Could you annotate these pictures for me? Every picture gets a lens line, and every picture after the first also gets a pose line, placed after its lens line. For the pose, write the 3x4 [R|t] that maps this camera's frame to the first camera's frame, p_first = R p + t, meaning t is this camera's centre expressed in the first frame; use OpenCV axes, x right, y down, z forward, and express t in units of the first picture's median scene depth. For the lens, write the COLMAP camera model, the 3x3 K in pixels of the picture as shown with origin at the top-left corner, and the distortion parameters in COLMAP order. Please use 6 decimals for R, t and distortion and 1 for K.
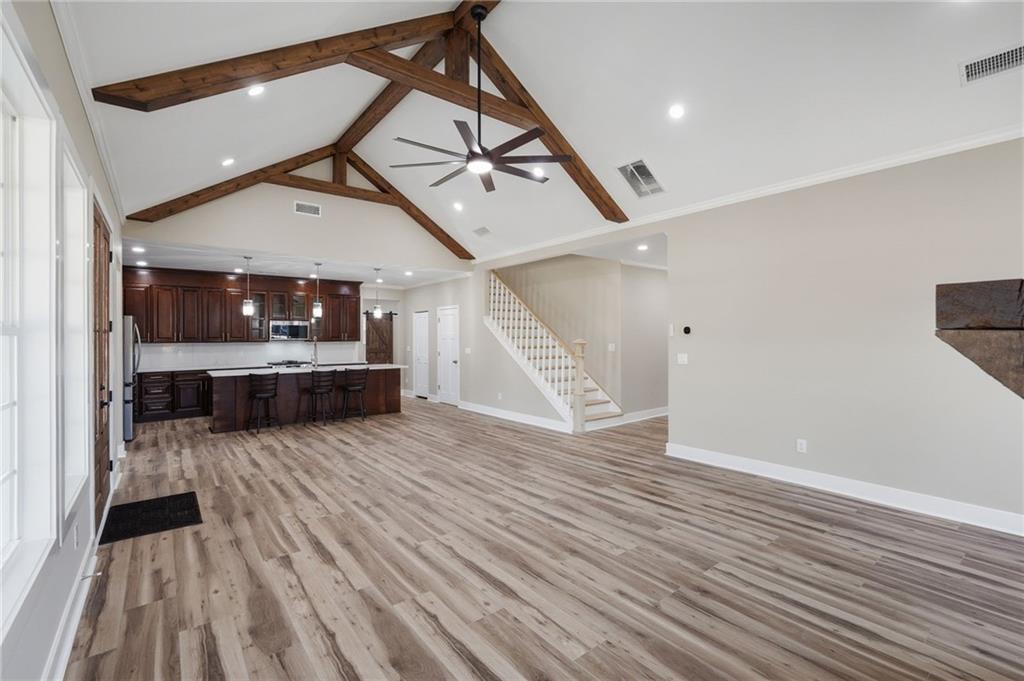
lens RADIAL K [[448.9, 0, 512.7], [0, 448.9, 336.3], [0, 0, 1]] dist [-0.002416, 0.000567]
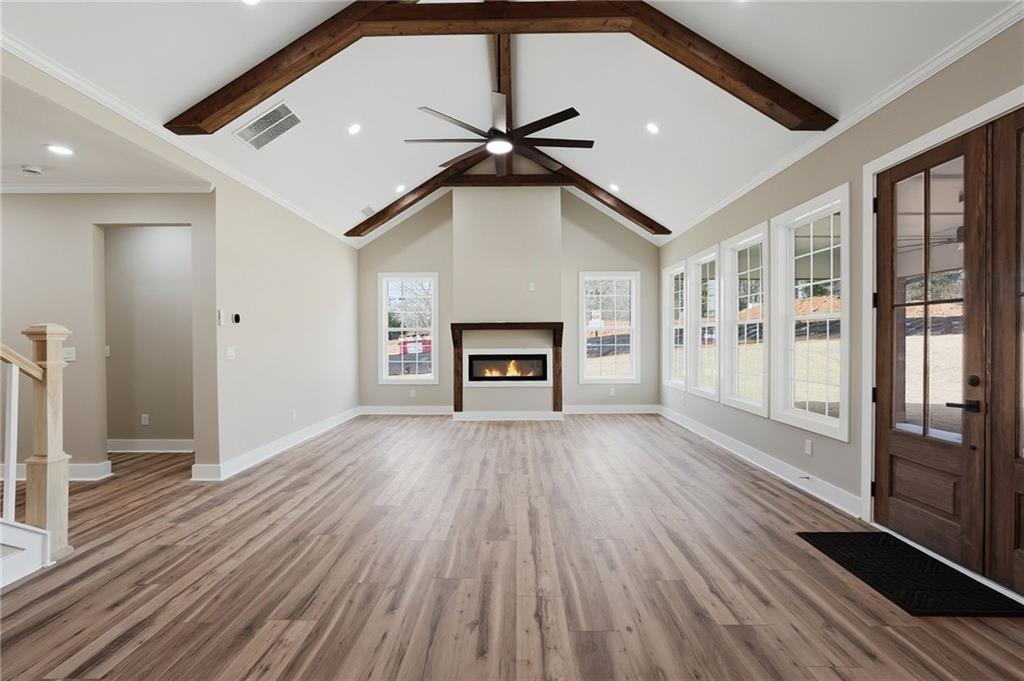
lens RADIAL K [[466.2, 0, 510.4], [0, 466.2, 342.1], [0, 0, 1]] dist [-0.005722, -0.000312]
pose [[-0.775853, 0.005088, 0.630894, -0.606739], [0.007246, 0.999973, 0.000848, 0.036460], [-0.630872, 0.005229, -0.775869, 1.477563]]
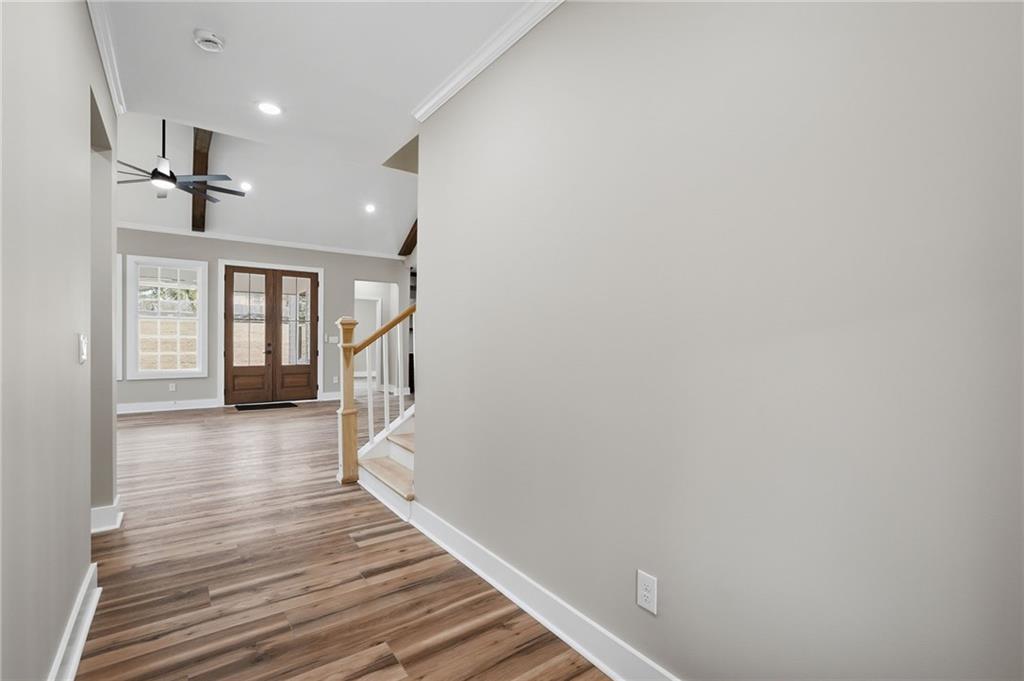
lens RADIAL K [[459.9, 0, 505.8], [0, 459.9, 342.3], [0, 0, 1]] dist [-0.010075, 0.000504]
pose [[-0.042854, 0.014504, -0.998976, 1.000513], [-0.010487, 0.999833, 0.014966, 0.040291], [0.999026, 0.011118, -0.042695, 1.702871]]
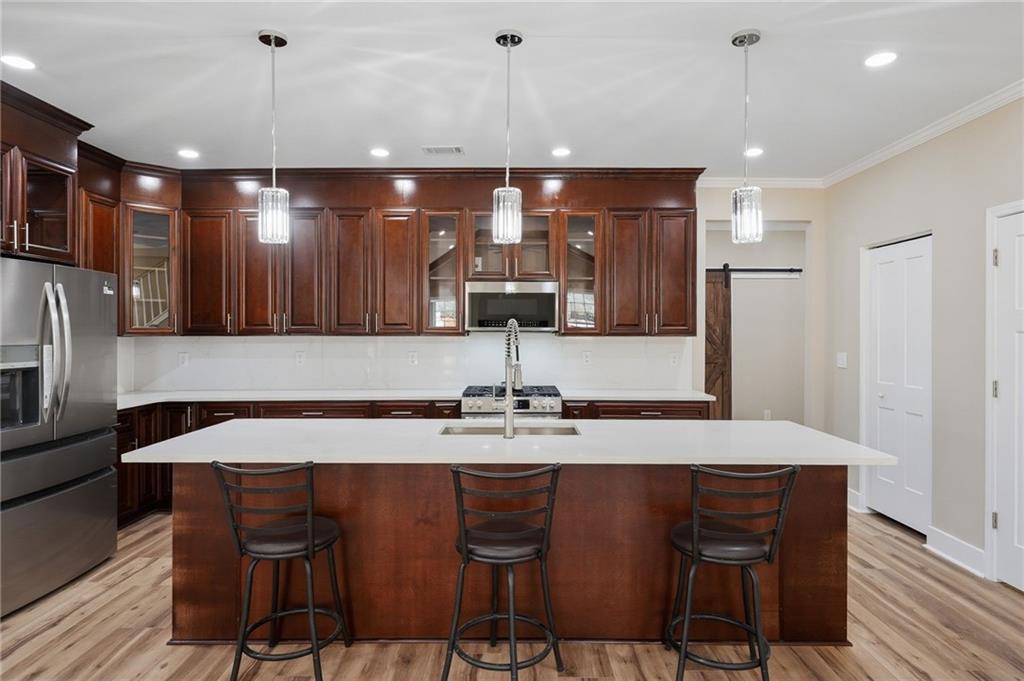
lens RADIAL K [[576.1, 0, 509.8], [0, 576.1, 333.0], [0, 0, 1]] dist [-0.001321, 0.000139]
pose [[0.779103, 0.010086, -0.626814, -0.359482], [-0.003119, 0.999921, 0.012213, 0.007349], [0.626888, -0.007561, 0.779073, 1.185680]]
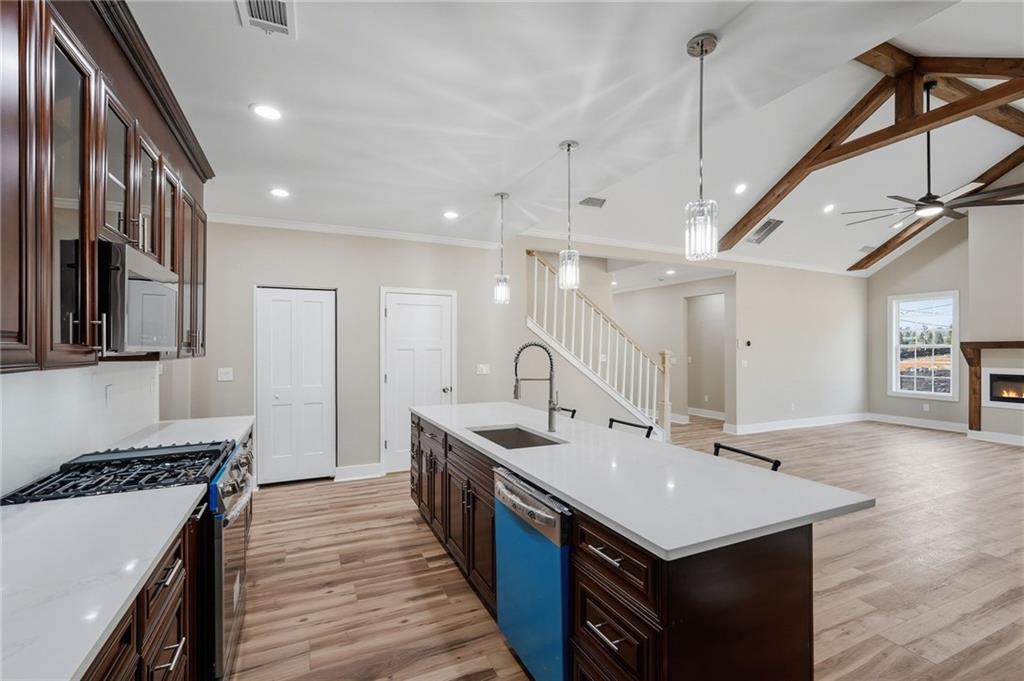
lens RADIAL K [[444.1, 0, 512.8], [0, 444.1, 341.8], [0, 0, 1]] dist [-0.004277, 0.000717]
pose [[0.231309, 0.016553, 0.972740, -1.278037], [-0.006917, 0.999858, -0.015370, 0.007643], [-0.972856, -0.003174, 0.231391, 1.535365]]
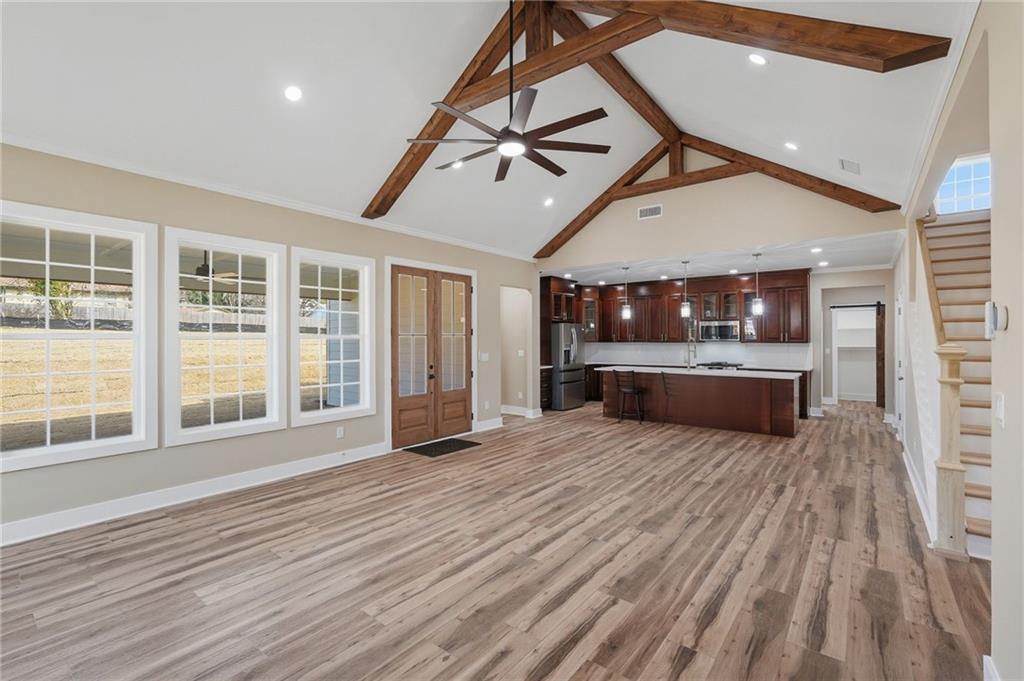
lens RADIAL K [[451.9, 0, 515.2], [0, 451.9, 340.0], [0, 0, 1]] dist [-0.011014, 0.000134]
pose [[0.240805, 0.004613, -0.970562, 0.664015], [0.003657, 0.999977, 0.005660, -0.001269], [0.970567, -0.004912, 0.240783, 0.659077]]
